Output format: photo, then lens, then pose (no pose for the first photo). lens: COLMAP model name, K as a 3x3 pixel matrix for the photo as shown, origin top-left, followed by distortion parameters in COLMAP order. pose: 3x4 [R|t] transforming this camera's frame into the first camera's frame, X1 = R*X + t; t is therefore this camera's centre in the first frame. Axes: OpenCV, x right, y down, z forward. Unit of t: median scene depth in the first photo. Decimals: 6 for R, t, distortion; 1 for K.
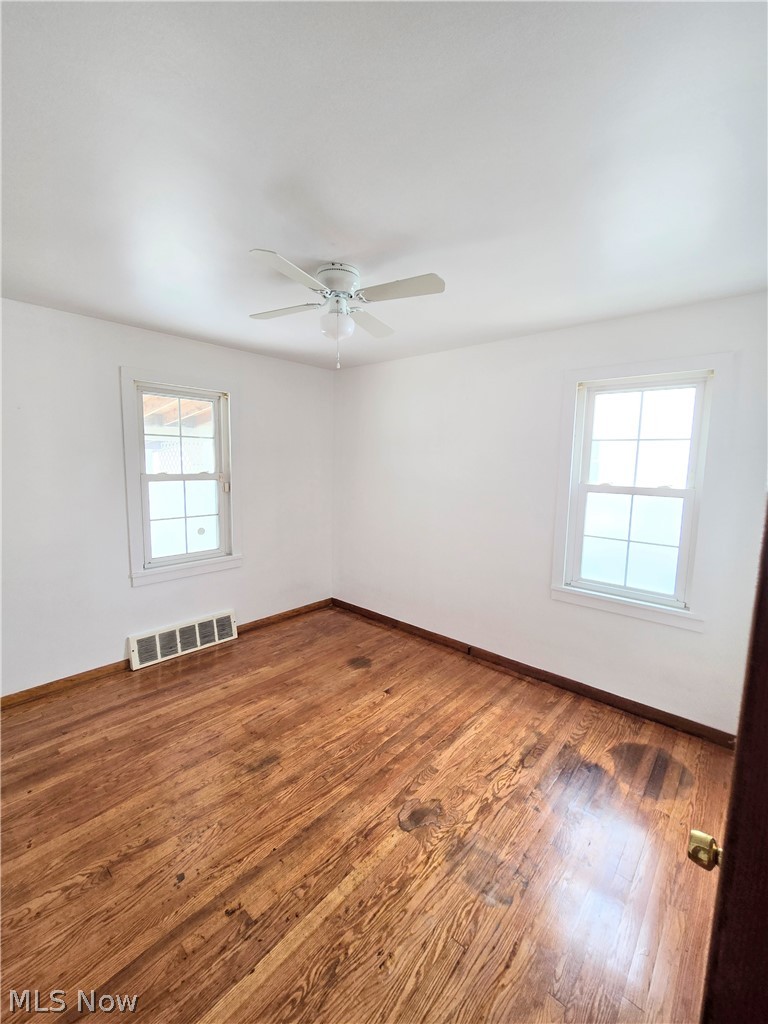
lens RADIAL K [[423.0, 0, 384.0], [0, 423.0, 512.0], [0, 0, 1]] dist [-0.000340, 0.000144]
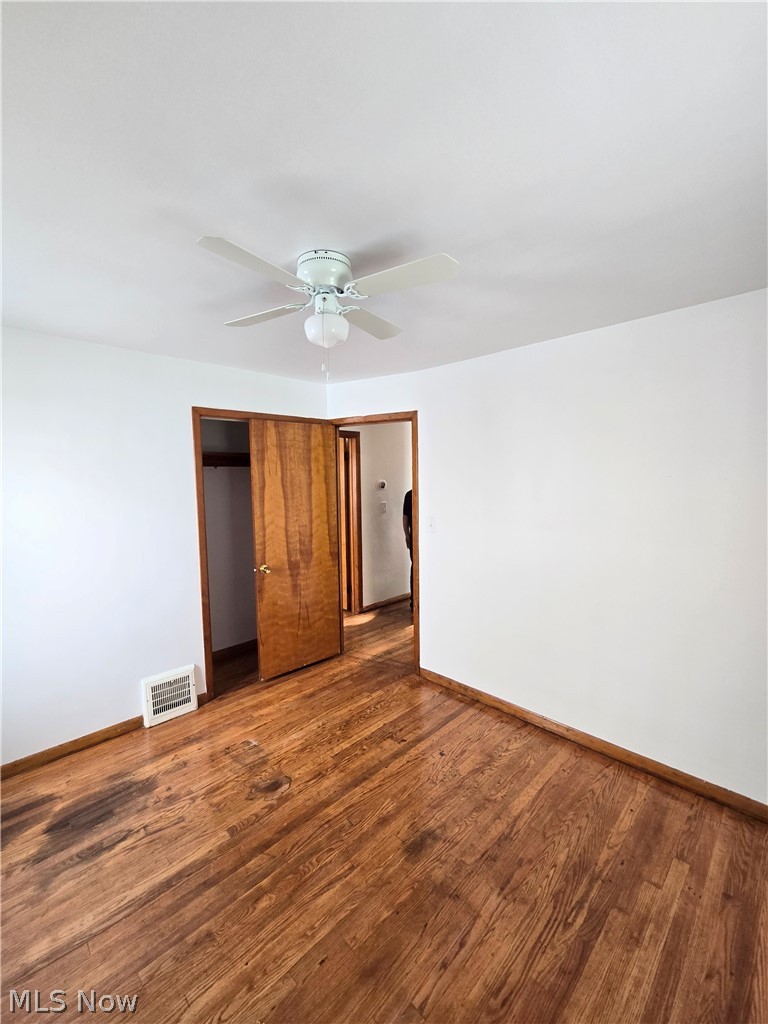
lens RADIAL K [[423.0, 0, 384.0], [0, 423.0, 512.0], [0, 0, 1]] dist [-0.000340, 0.000144]
pose [[-0.998012, -0.012058, 0.061852, -0.281096], [0.000966, 0.978479, 0.206342, -0.269768], [-0.063009, 0.205992, -0.976523, 1.883361]]
